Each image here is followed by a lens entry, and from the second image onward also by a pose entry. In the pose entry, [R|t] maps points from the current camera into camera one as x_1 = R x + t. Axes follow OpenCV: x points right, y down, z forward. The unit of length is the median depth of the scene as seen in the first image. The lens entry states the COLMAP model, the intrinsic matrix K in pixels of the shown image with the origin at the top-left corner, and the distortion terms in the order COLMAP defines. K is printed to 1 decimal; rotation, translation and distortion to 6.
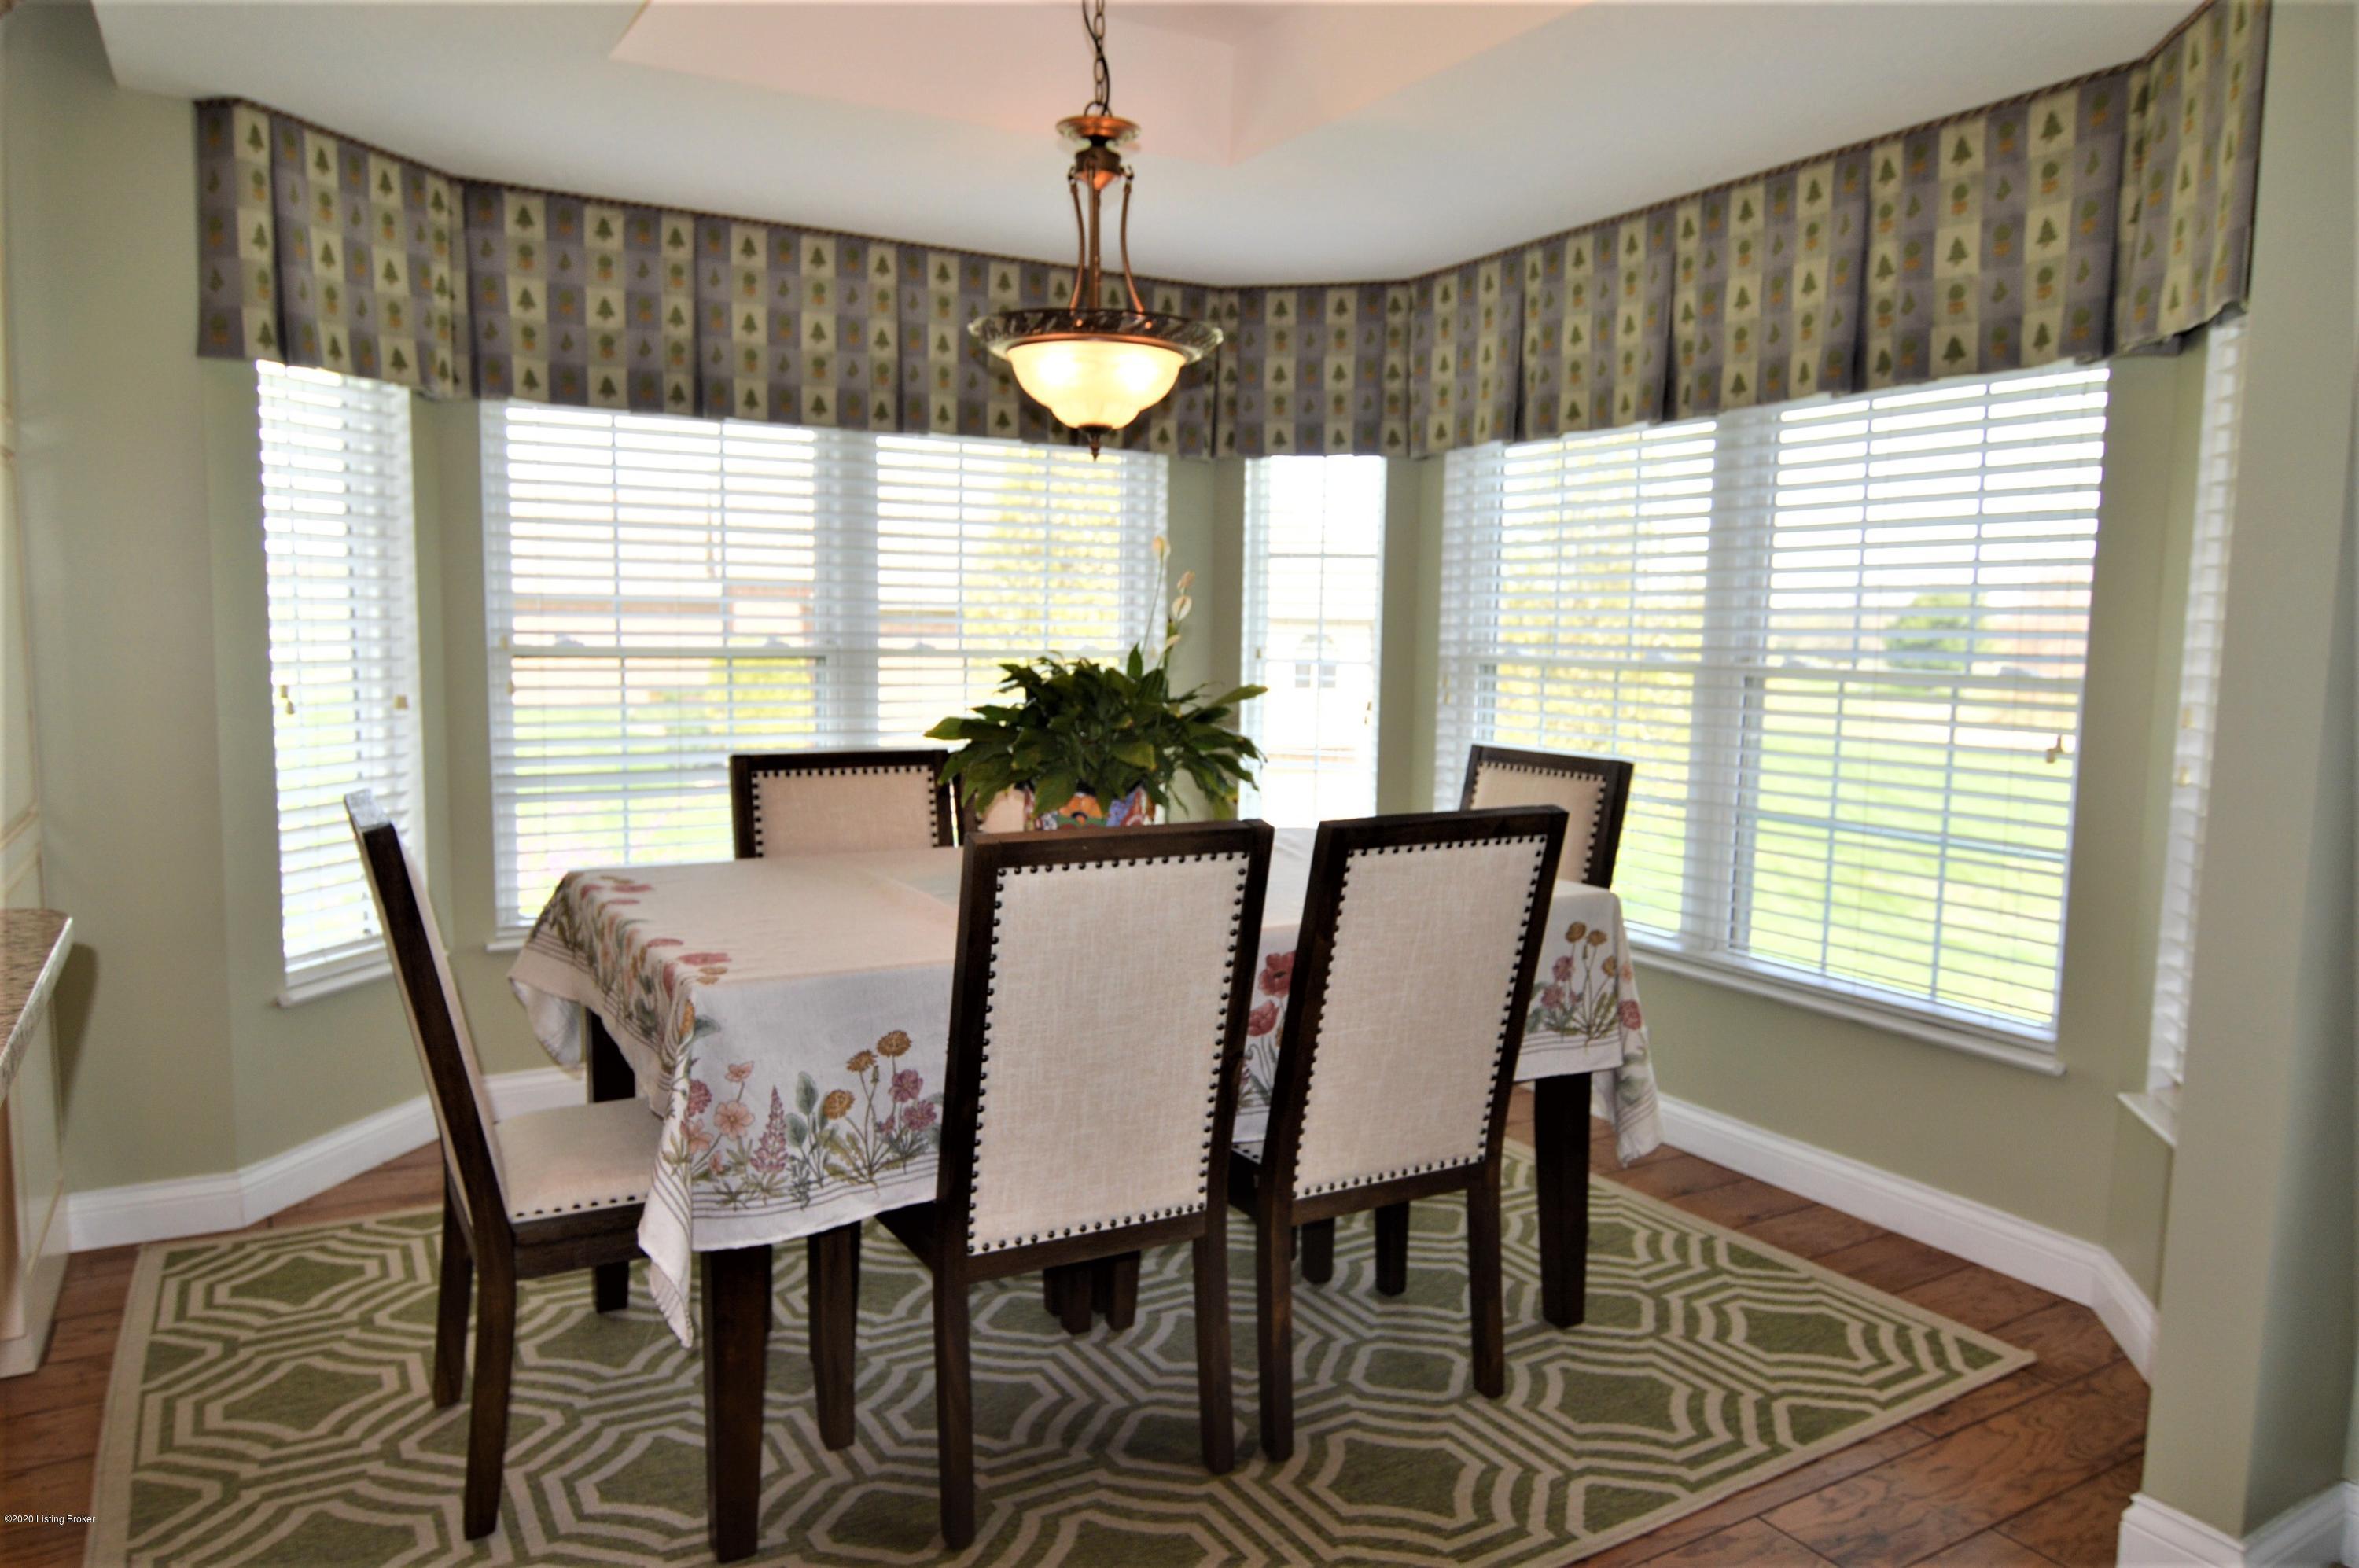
lens RADIAL K [[1566.0, 0, 1176.4], [0, 1566.0, 781.8], [0, 0, 1]] dist [0.000233, 0.000165]
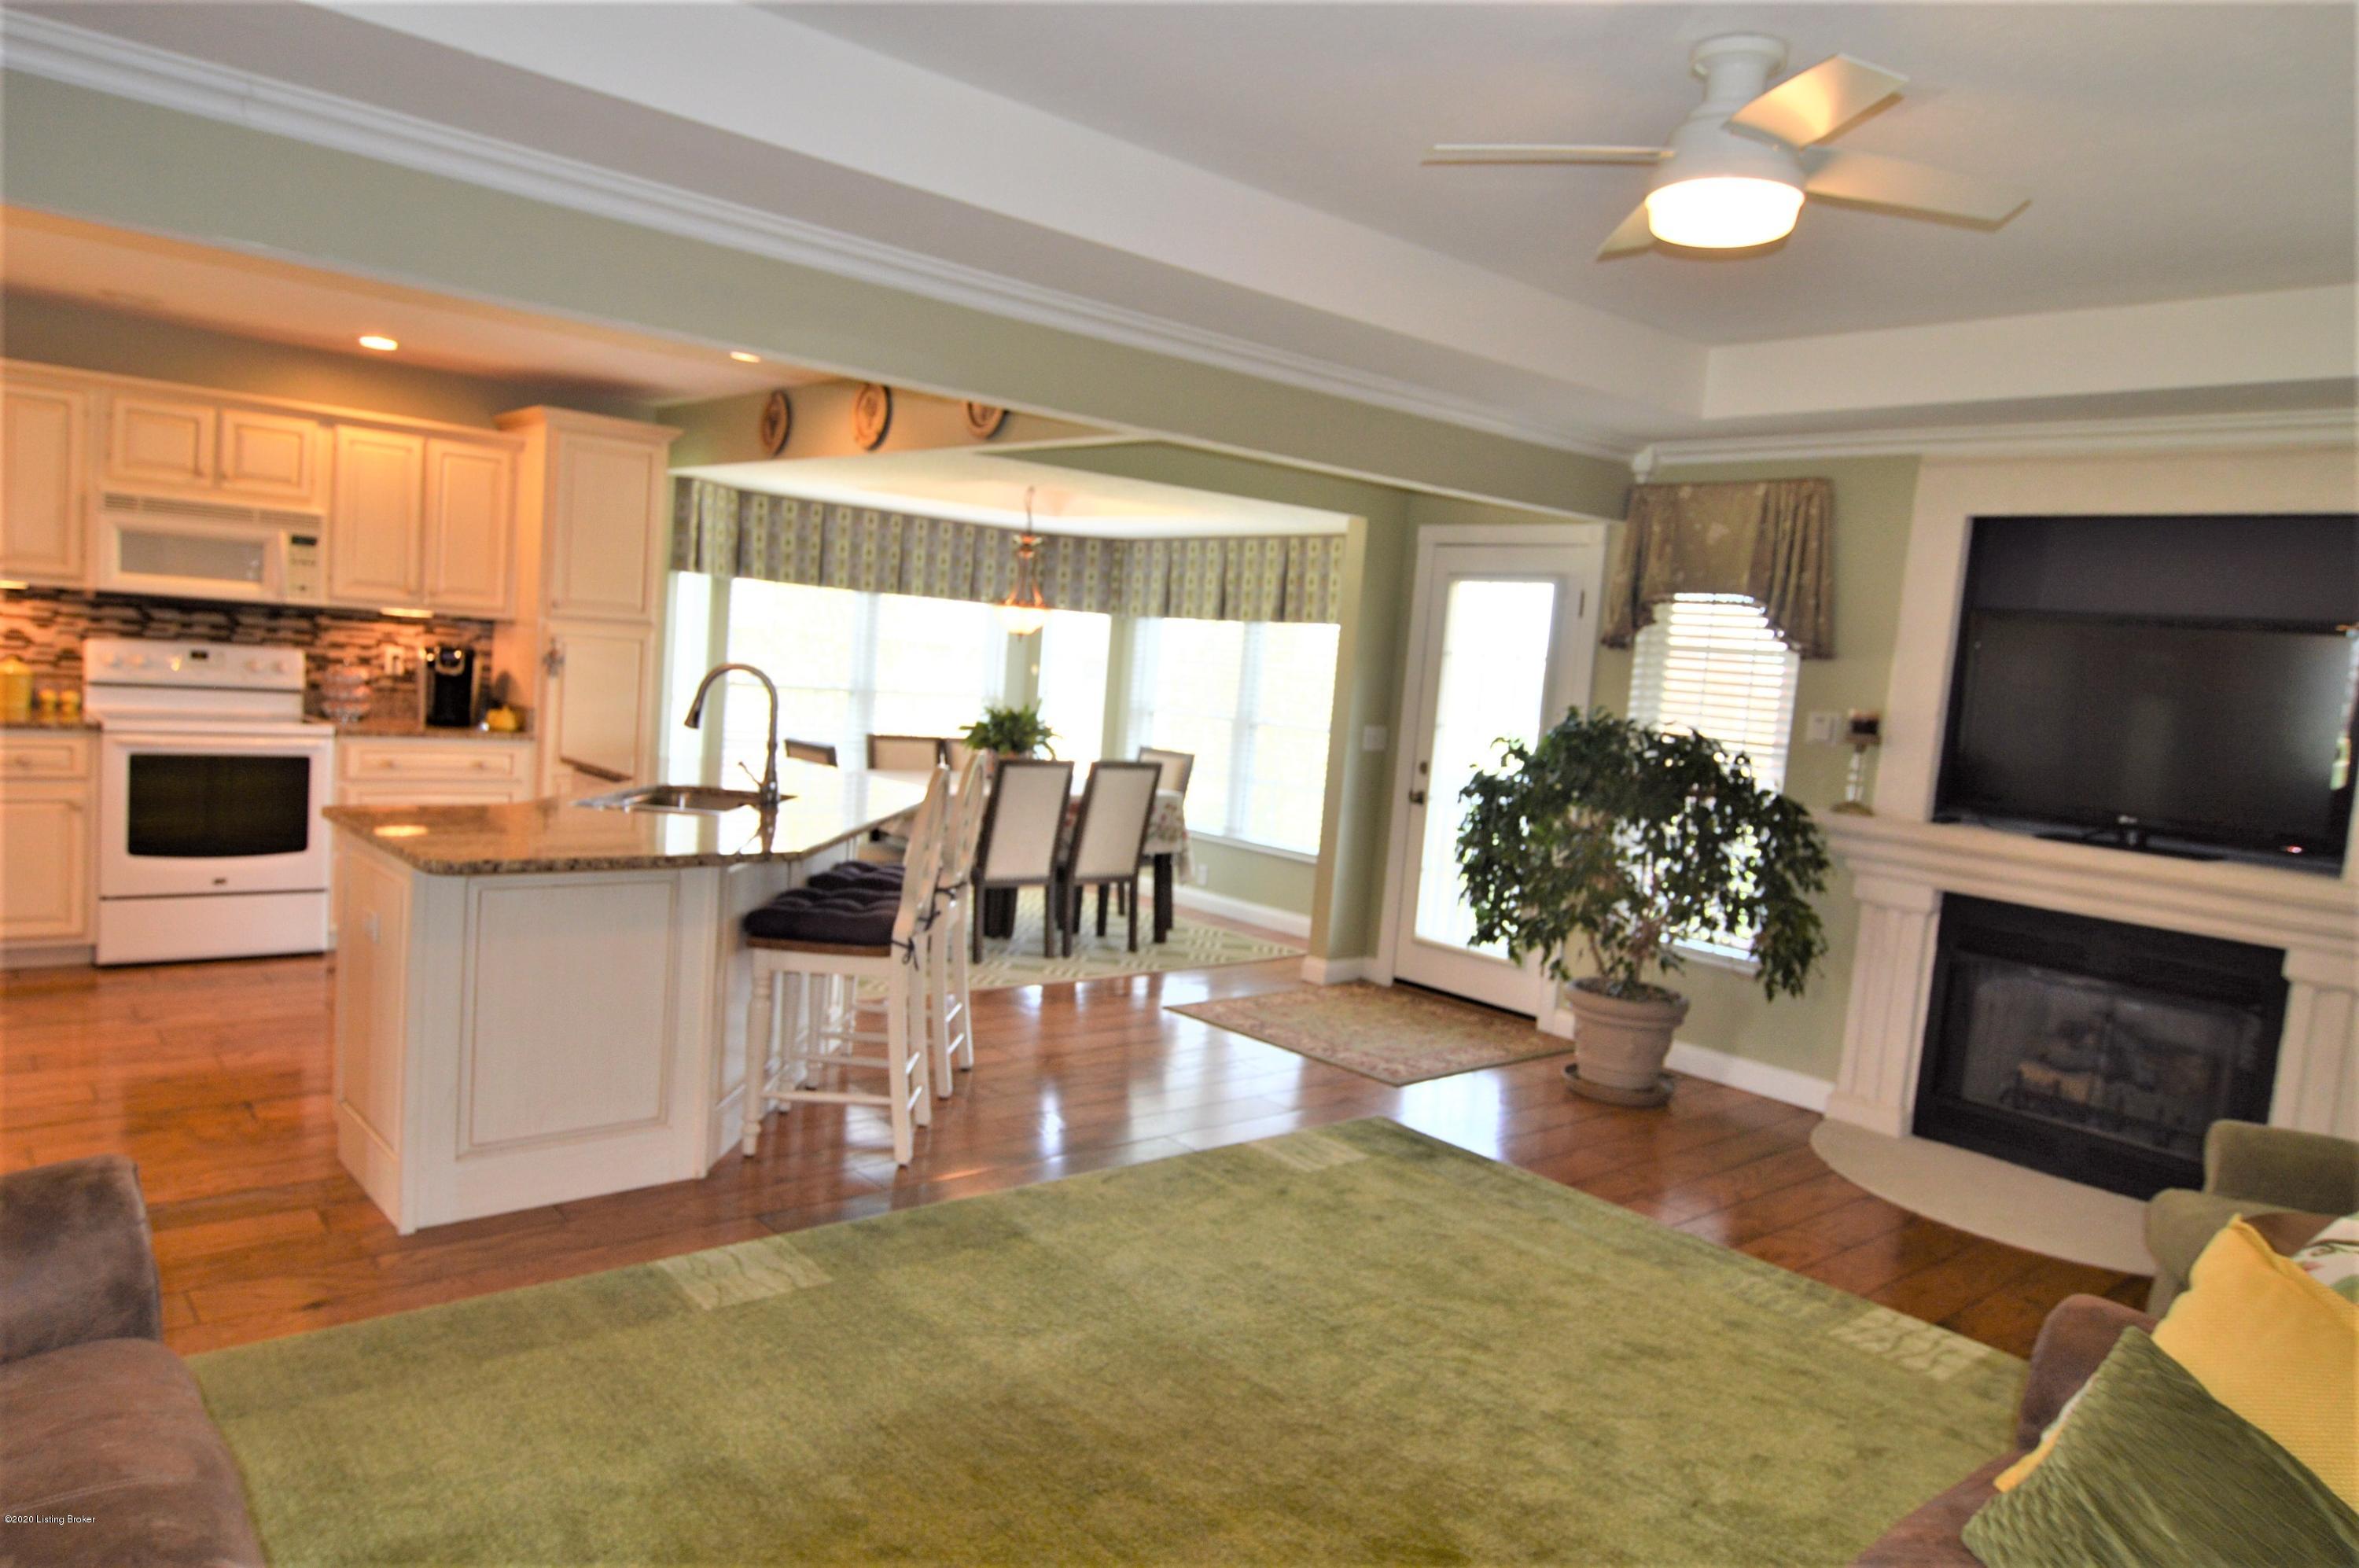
lens RADIAL K [[1543.7, 0, 1175.7], [0, 1543.7, 789.0], [0, 0, 1]] dist [-0.004211, -0.001090]
pose [[0.980508, 0.045252, 0.191196, -0.219986], [-0.044580, 0.998975, -0.007815, 0.062299], [-0.191354, -0.000861, 0.981521, -1.406802]]
